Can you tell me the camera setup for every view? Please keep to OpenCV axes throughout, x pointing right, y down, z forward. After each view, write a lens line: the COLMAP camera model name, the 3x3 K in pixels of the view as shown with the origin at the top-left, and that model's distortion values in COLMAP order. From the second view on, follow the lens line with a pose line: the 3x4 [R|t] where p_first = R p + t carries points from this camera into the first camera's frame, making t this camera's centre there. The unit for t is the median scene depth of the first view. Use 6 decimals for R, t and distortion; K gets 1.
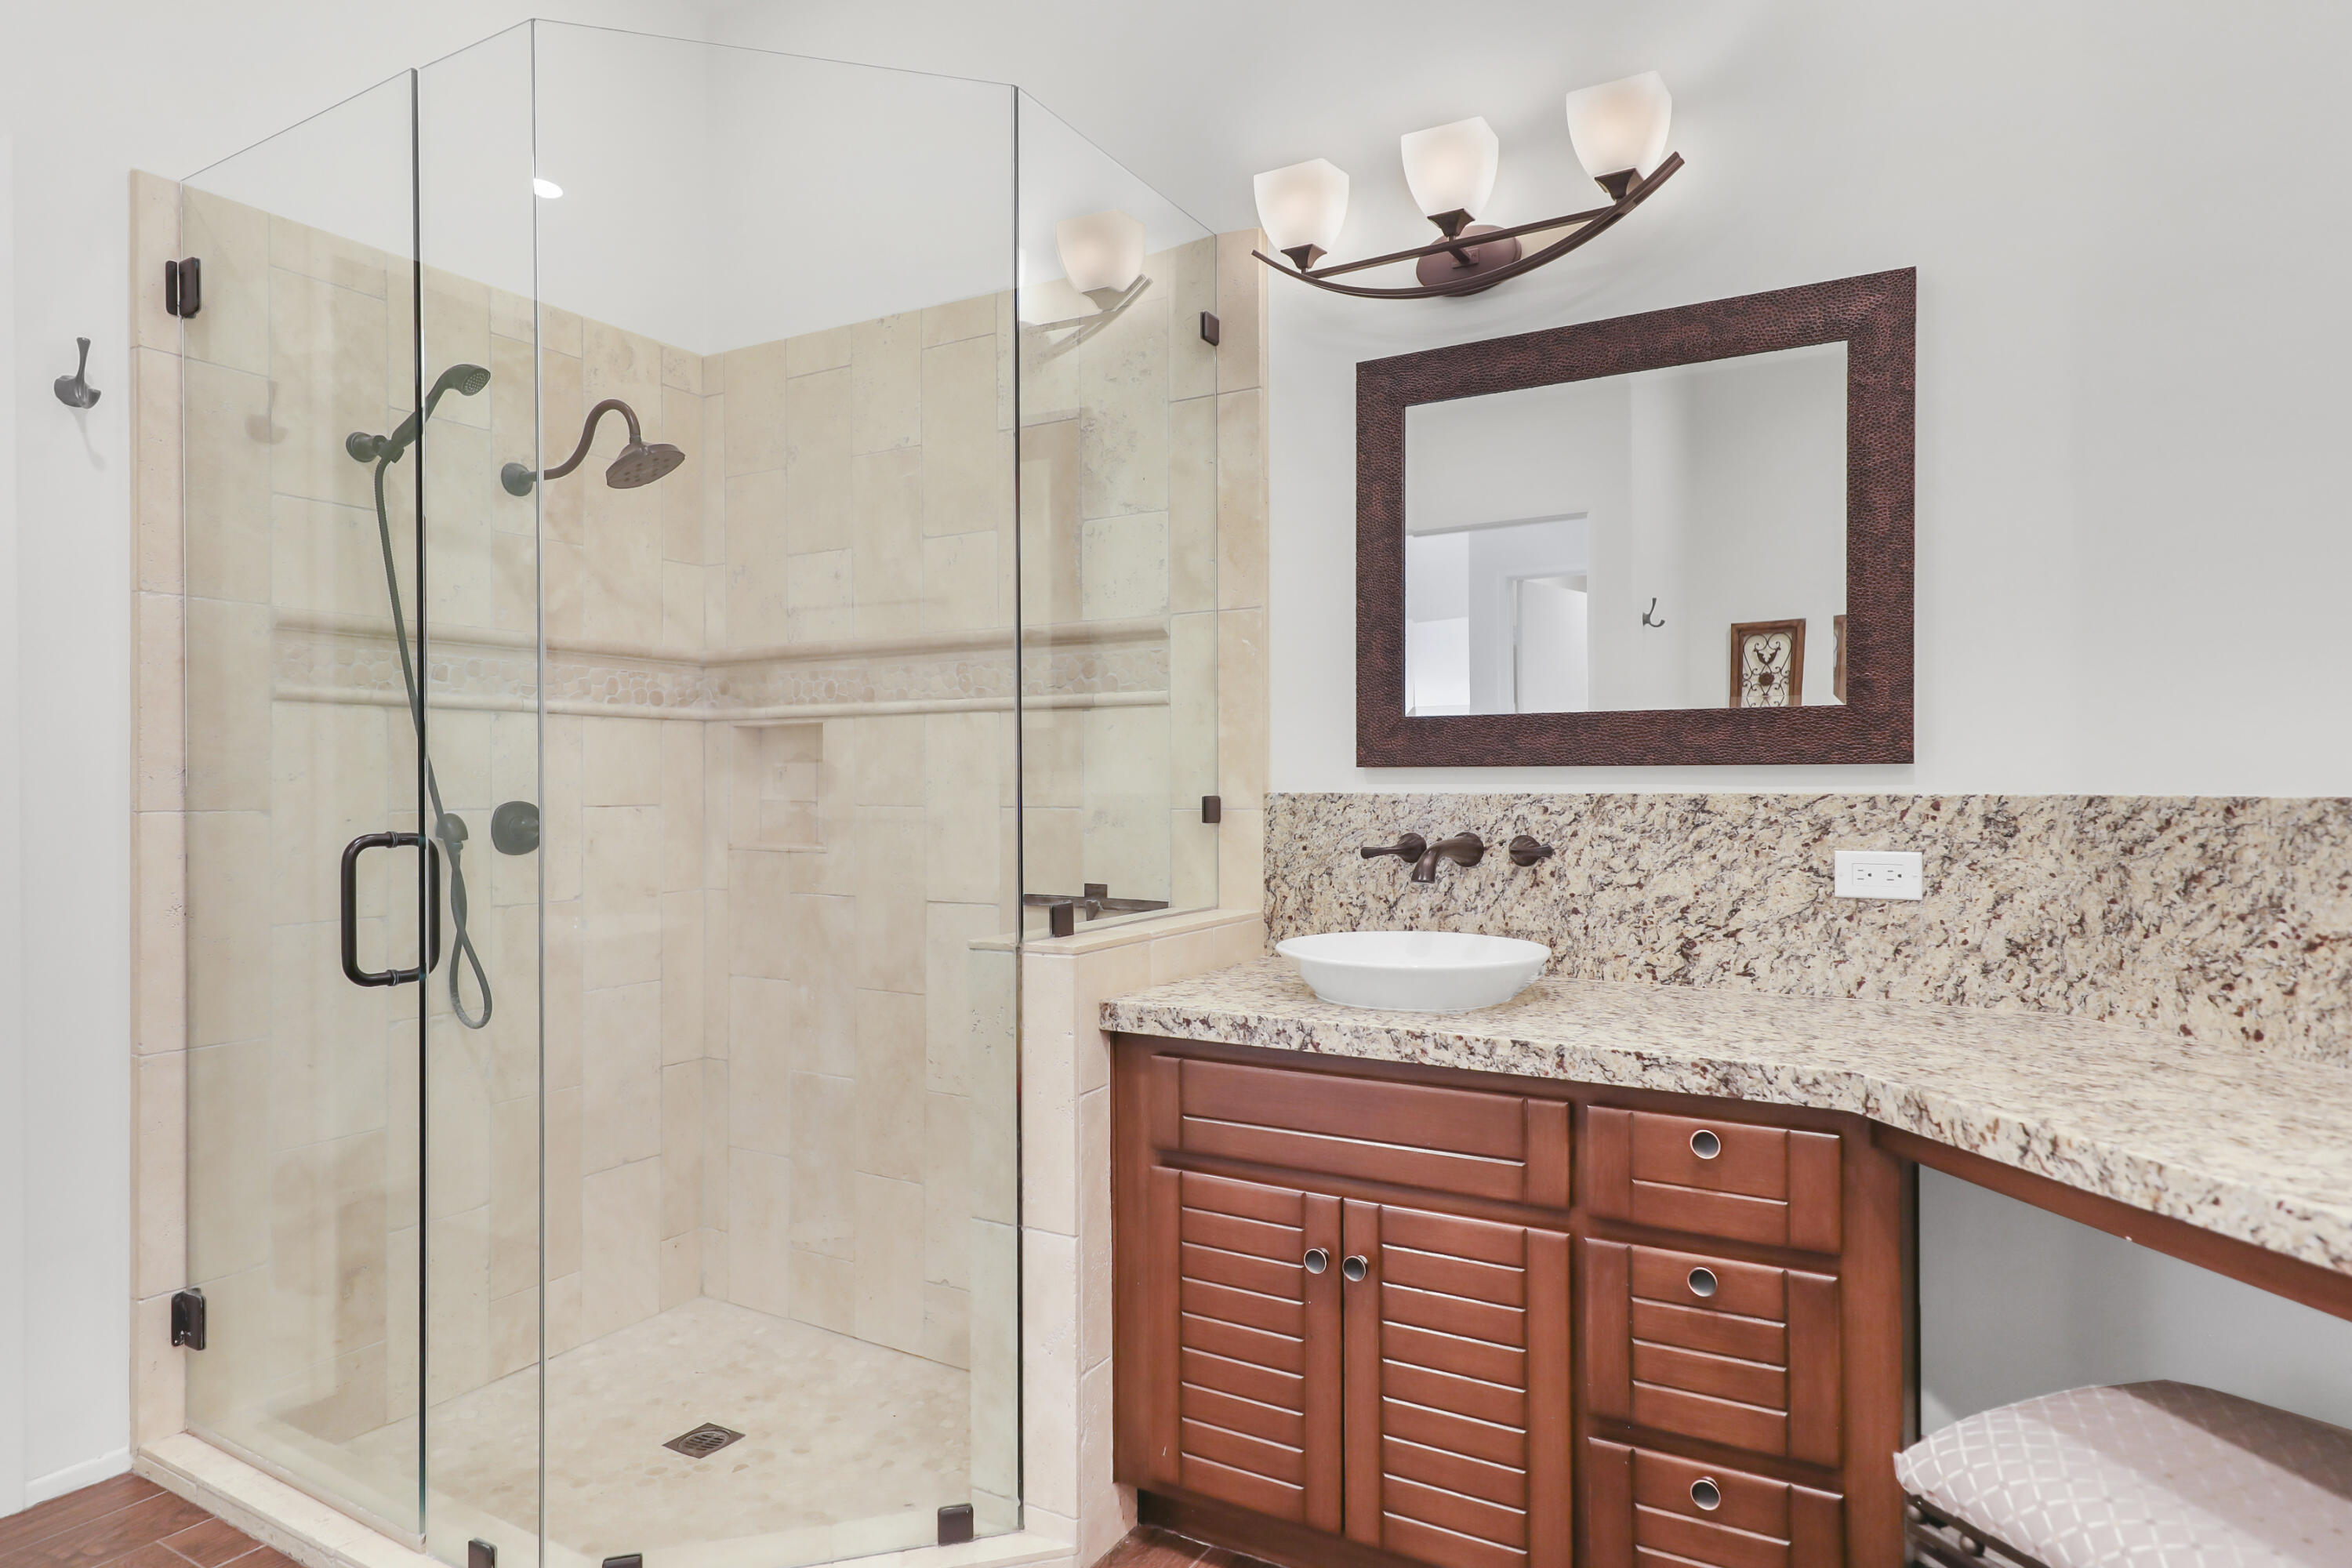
lens RADIAL K [[1339.7, 0, 1176.0], [0, 1339.7, 784.0], [0, 0, 1]] dist [0.016177, -0.000590]
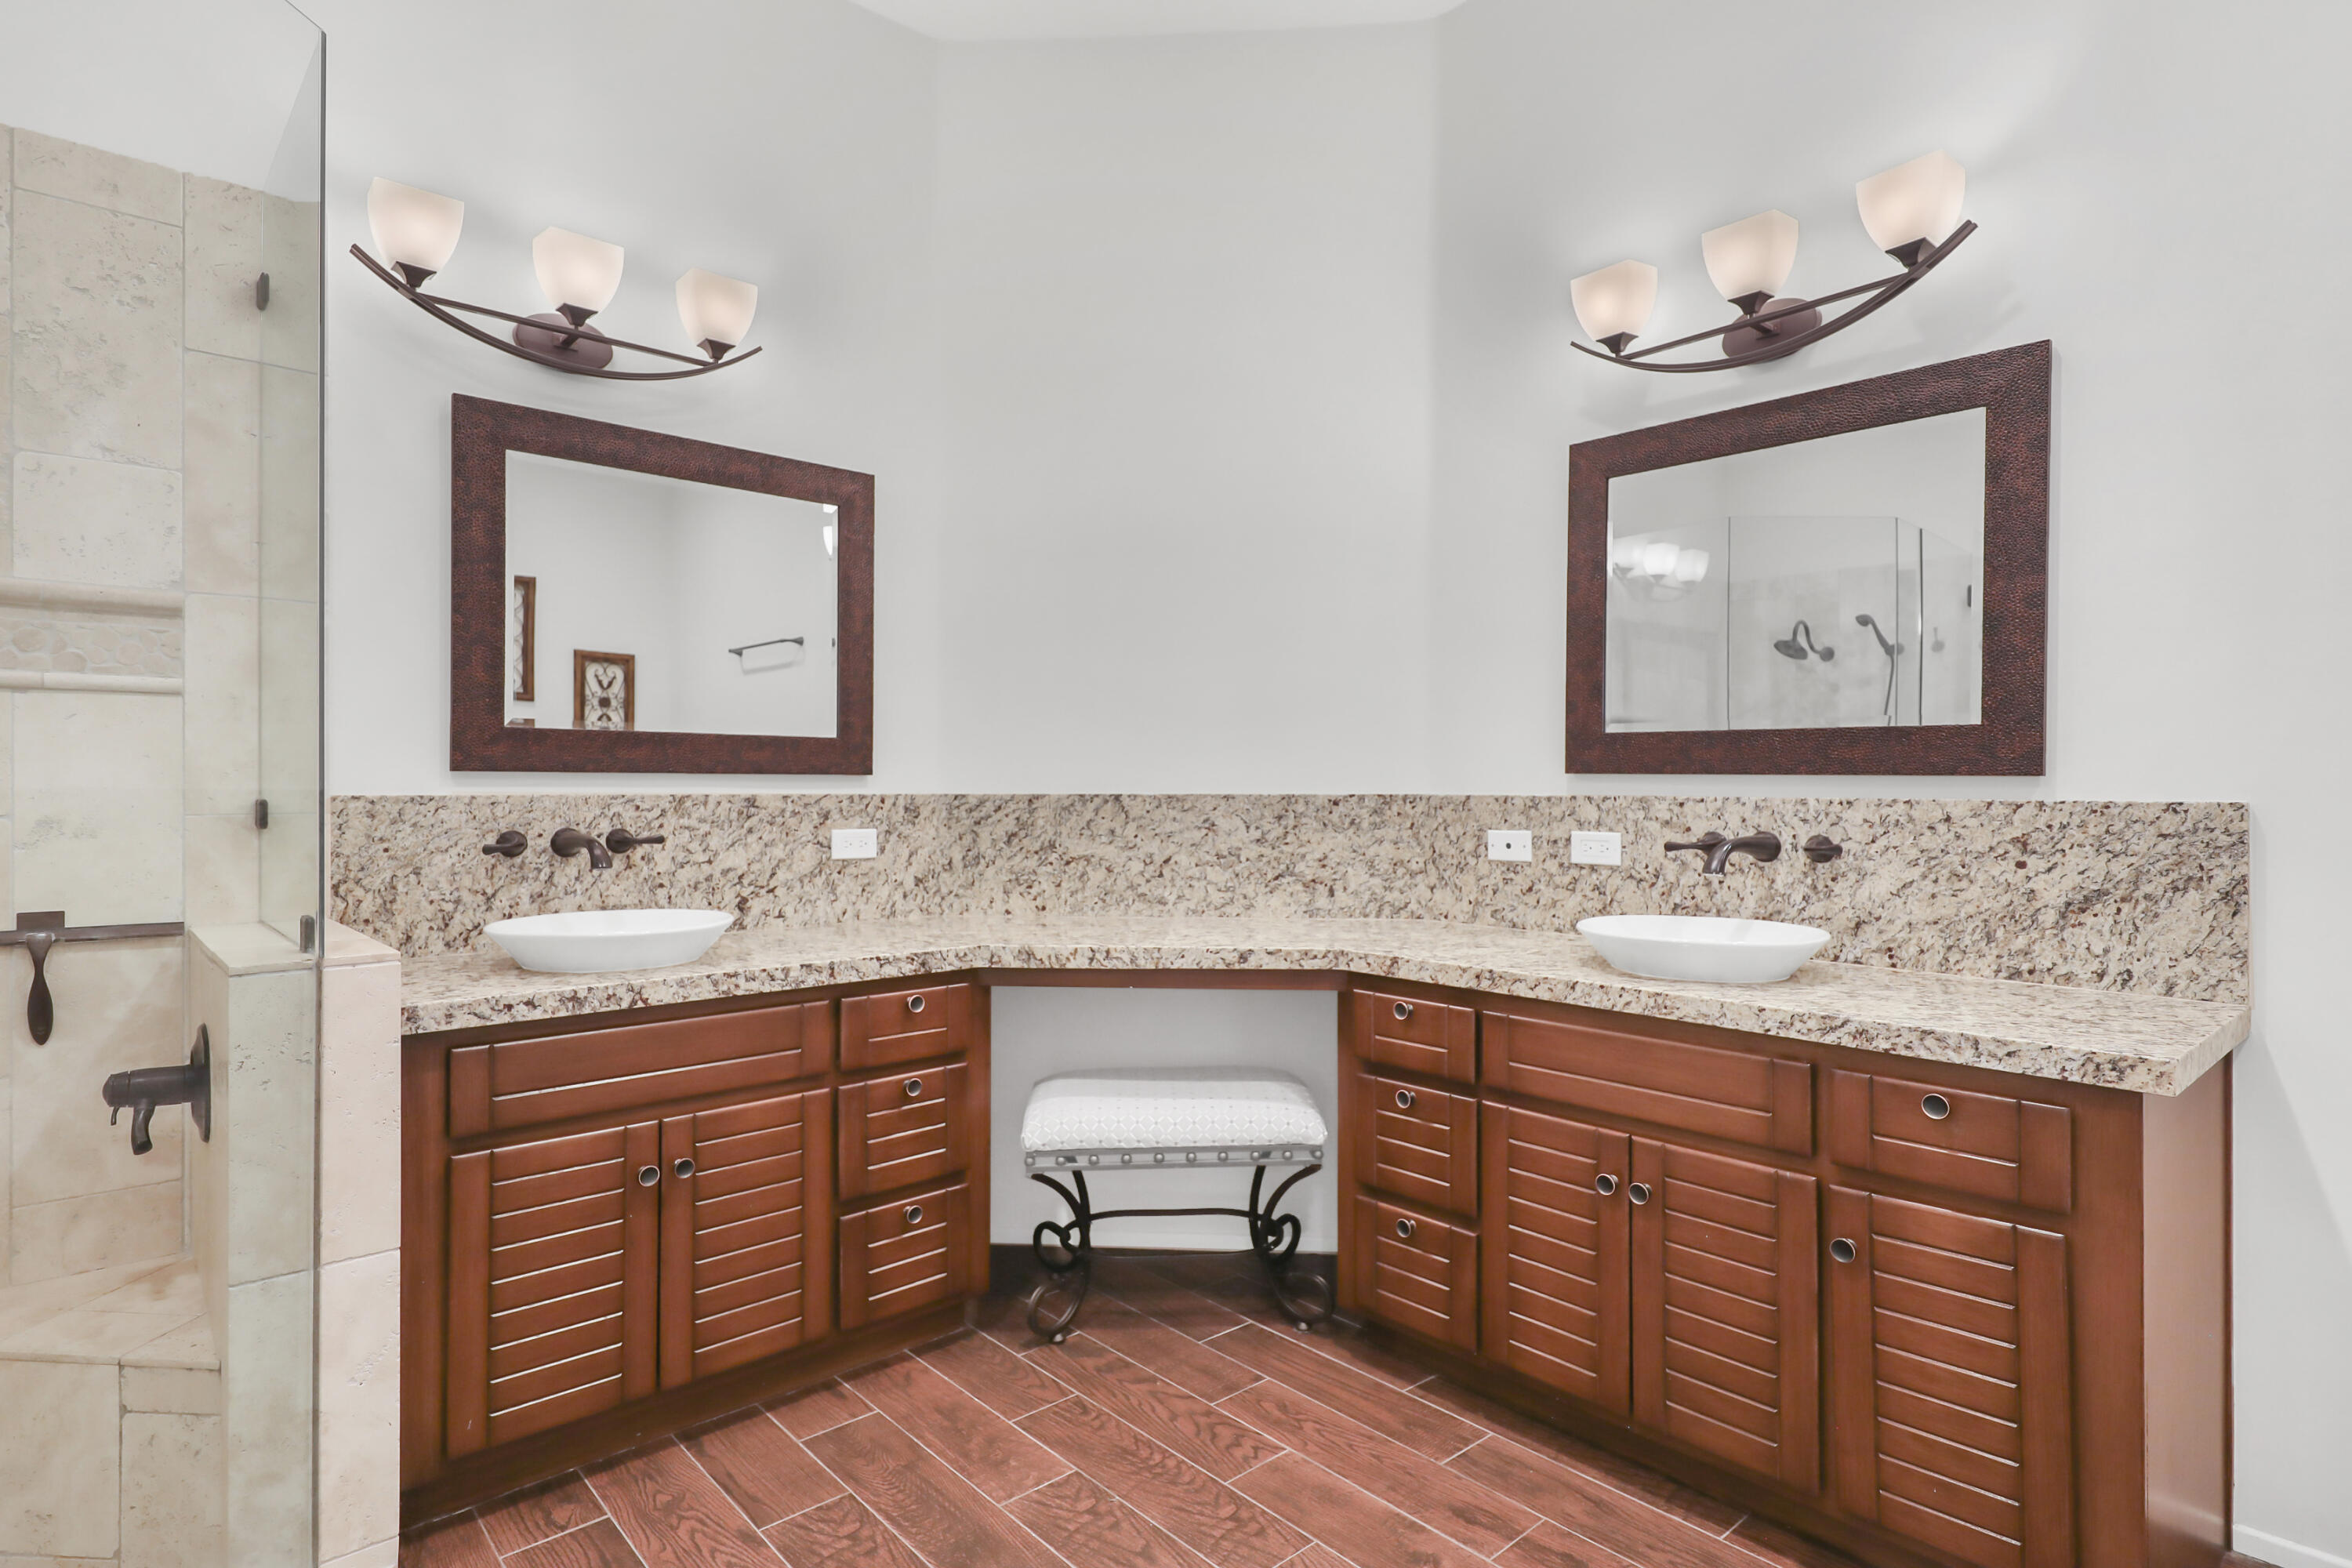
lens RADIAL K [[1221.9, 0, 1174.7], [0, 1221.9, 792.7], [0, 0, 1]] dist [0.012847, -0.000764]
pose [[0.305272, -0.001465, 0.952264, -0.753465], [-0.000064, 0.999999, 0.001560, 0.003707], [-0.952265, -0.000537, 0.305272, 0.186588]]
